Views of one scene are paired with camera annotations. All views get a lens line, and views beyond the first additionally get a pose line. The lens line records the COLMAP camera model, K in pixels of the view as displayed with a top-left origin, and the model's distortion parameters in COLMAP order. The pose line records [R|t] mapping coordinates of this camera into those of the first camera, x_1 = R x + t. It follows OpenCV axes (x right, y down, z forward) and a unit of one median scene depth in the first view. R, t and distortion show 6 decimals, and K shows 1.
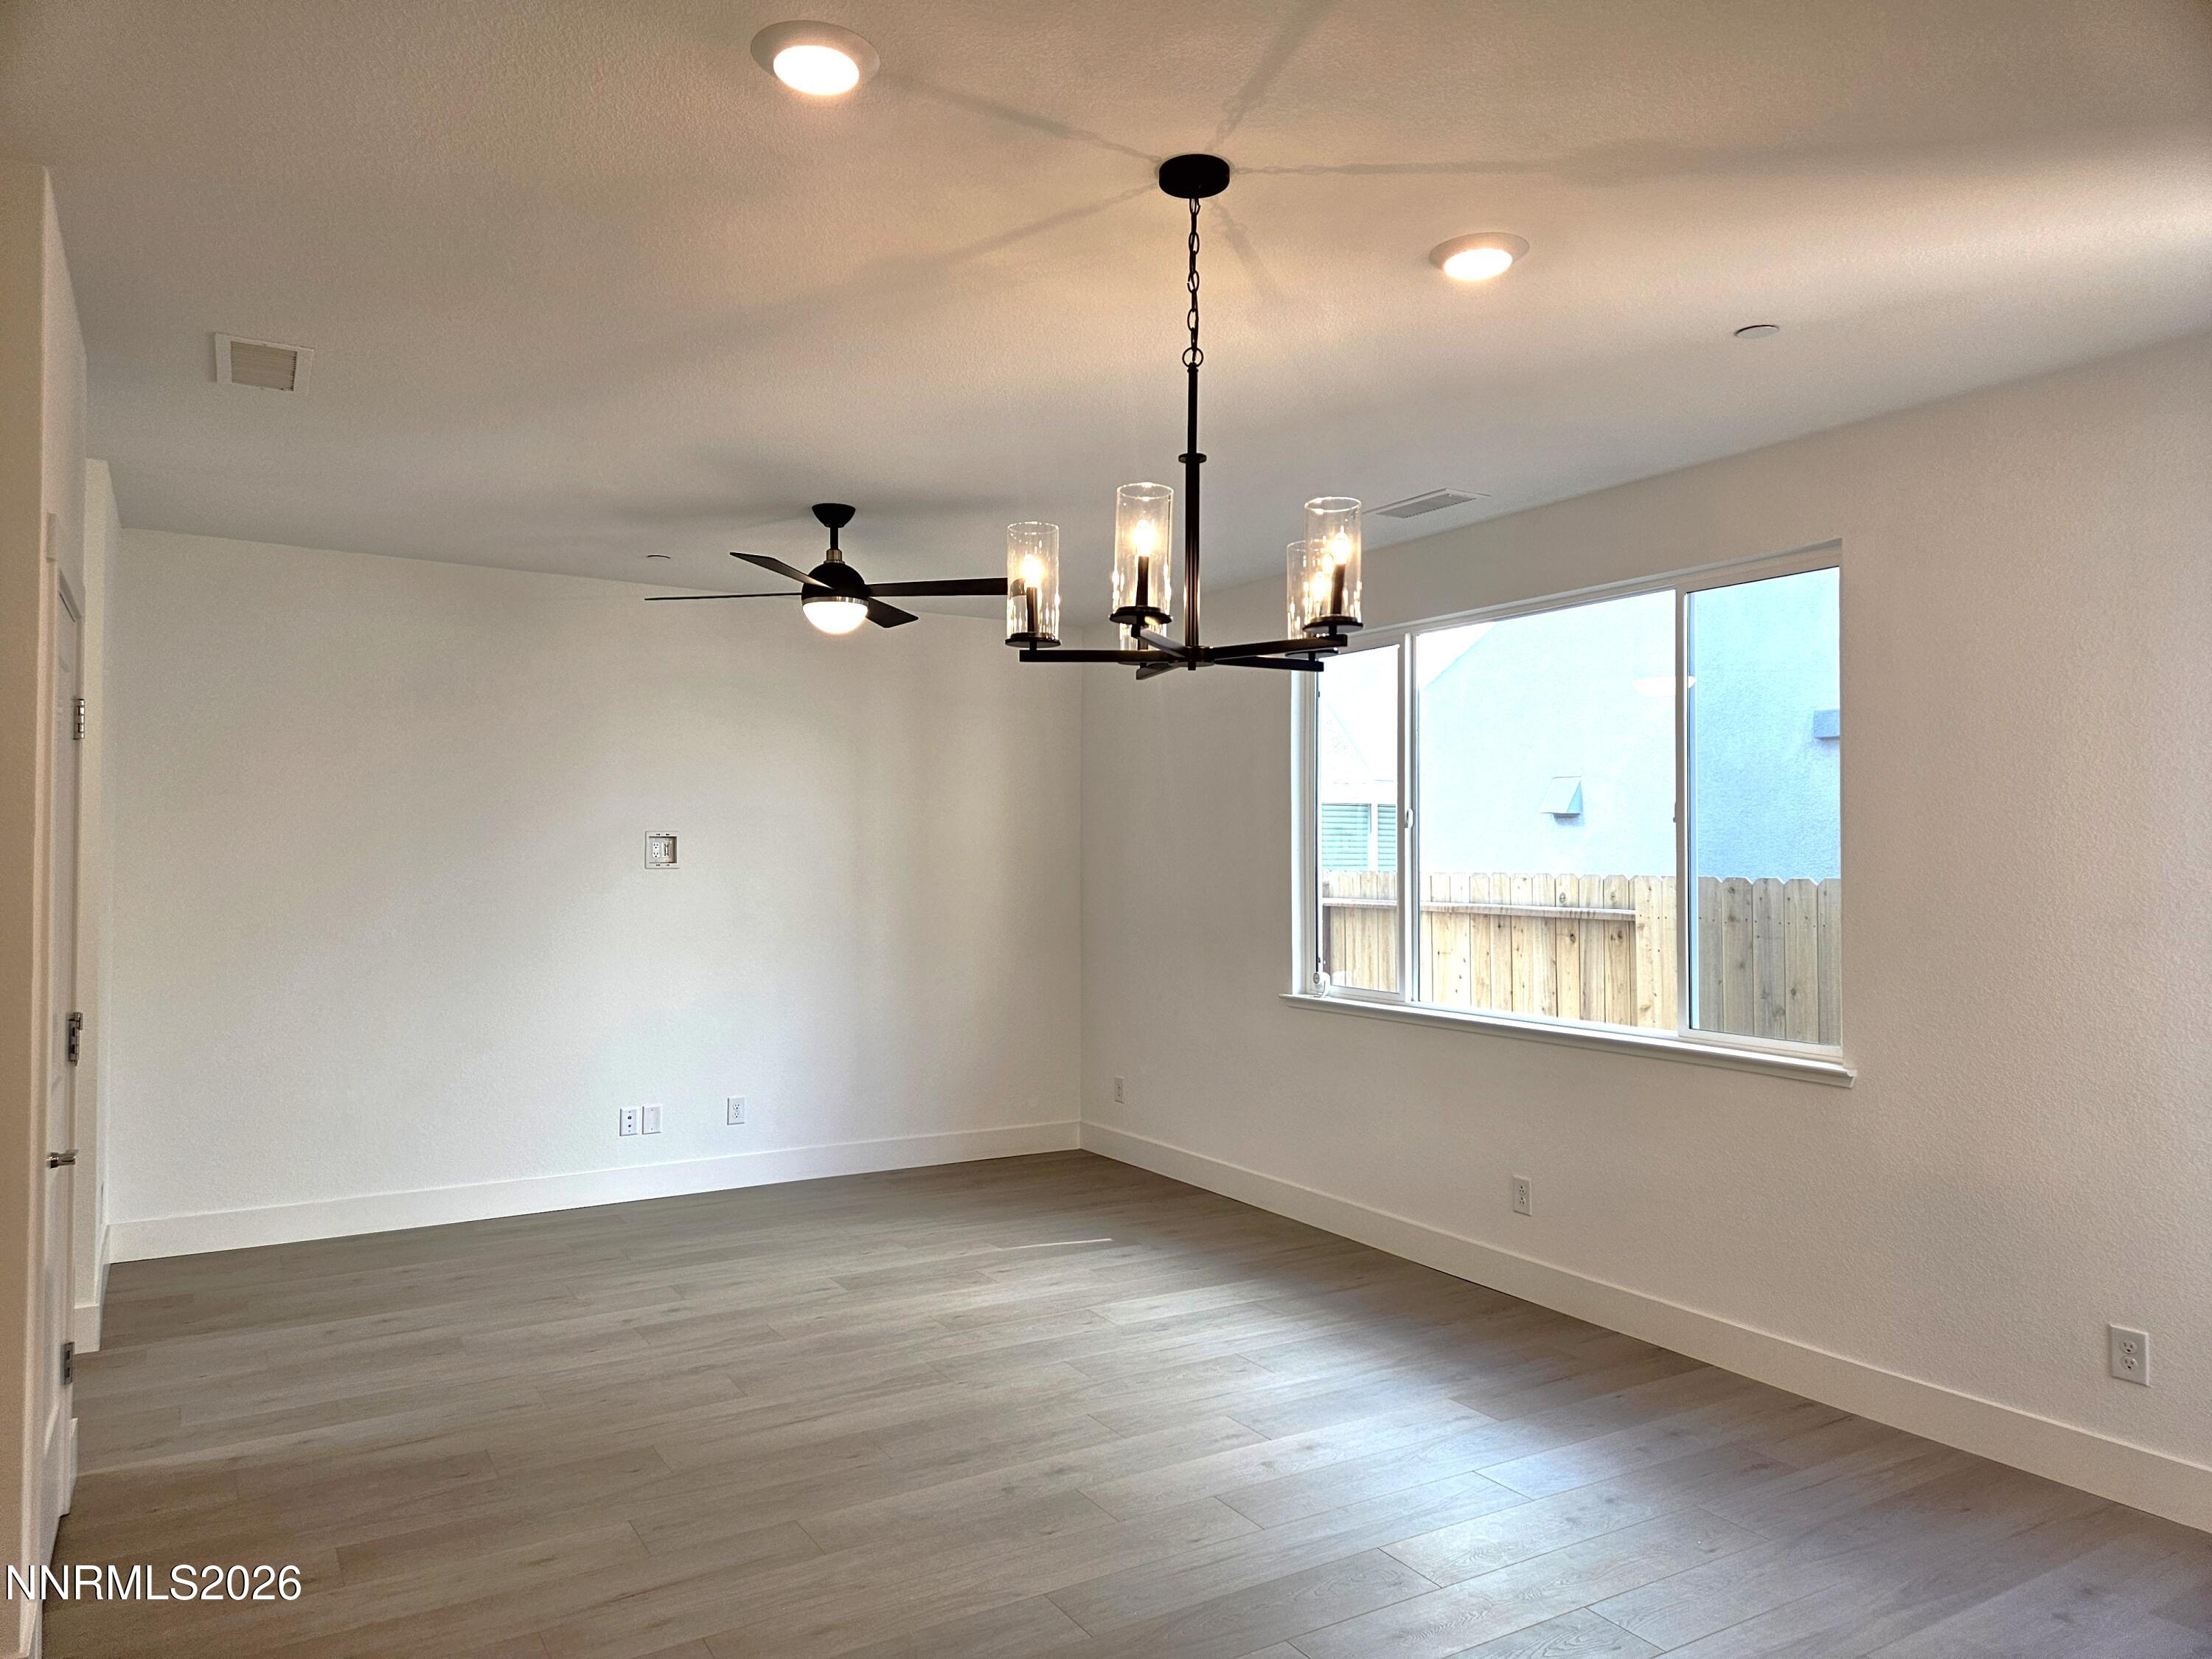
lens RADIAL K [[1476.2, 0, 1099.3], [0, 1476.2, 832.1], [0, 0, 1]] dist [0.042455, -0.011387]
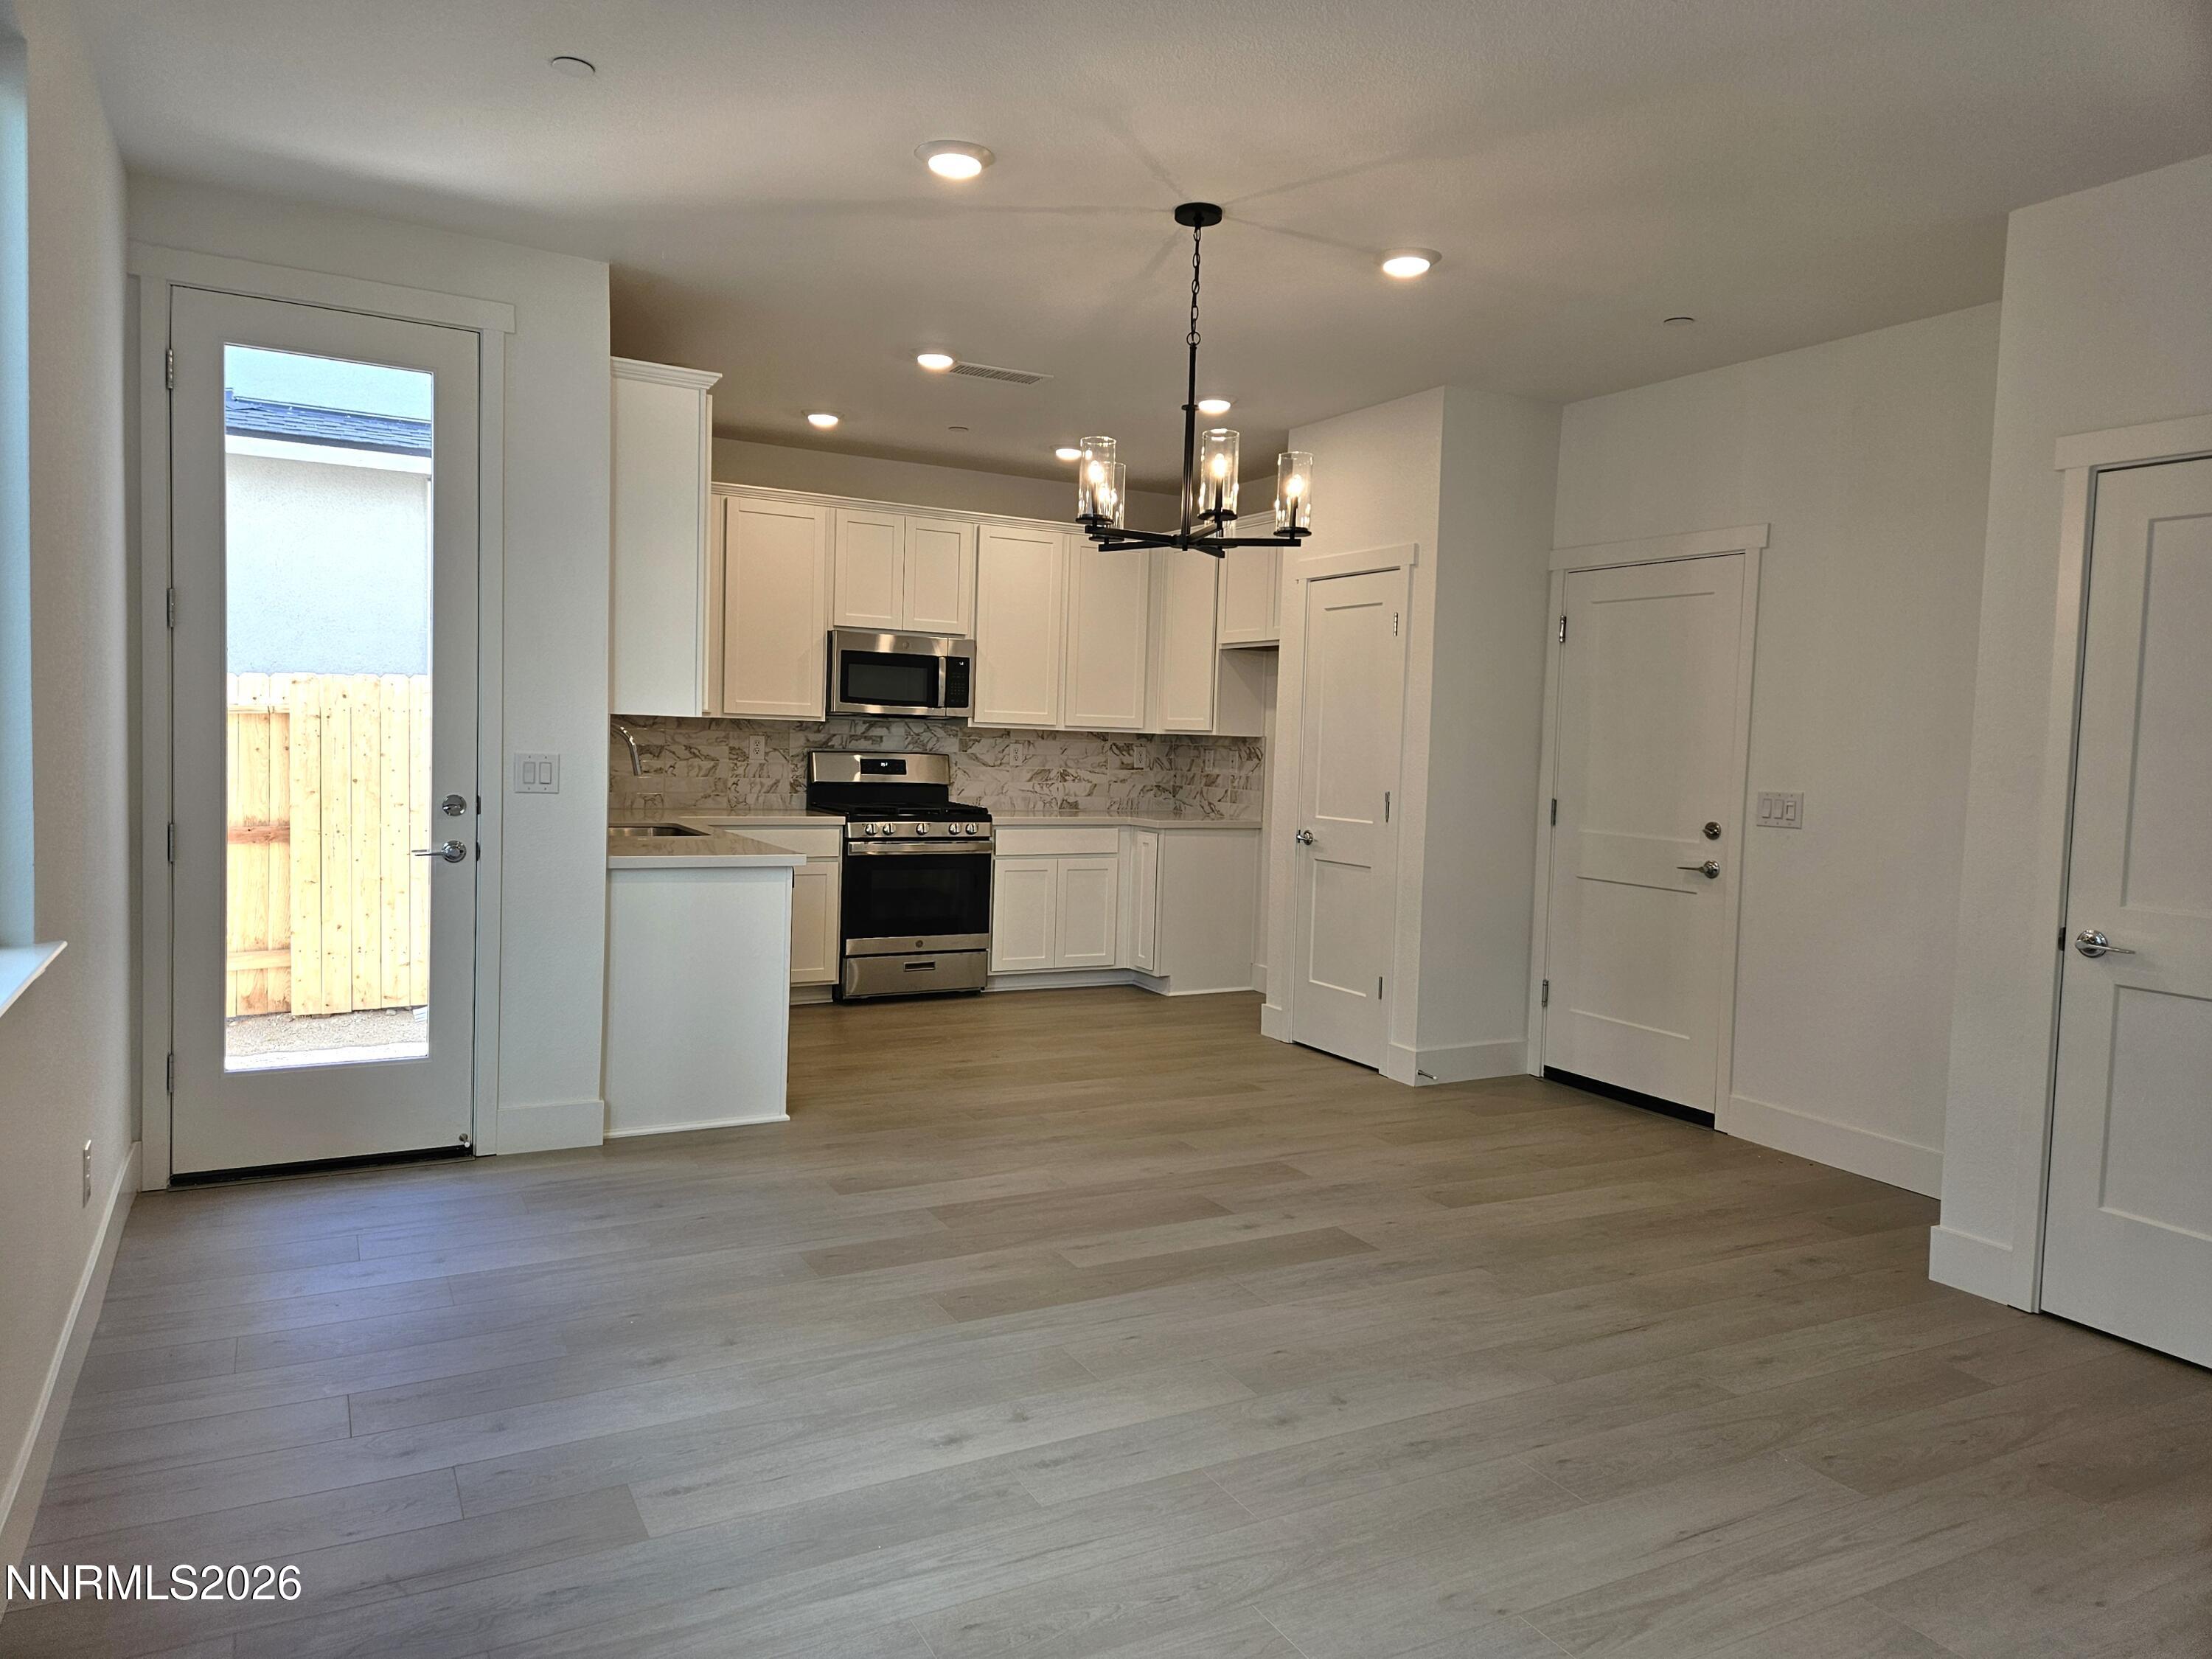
lens RADIAL K [[1476.2, 0, 1113.5], [0, 1476.2, 833.3], [0, 0, 1]] dist [0.042455, -0.011387]
pose [[-0.998306, -0.038666, 0.043470, 0.040831], [-0.036618, 0.998226, 0.046949, 0.075827], [-0.045208, 0.045277, -0.997951, 1.739664]]
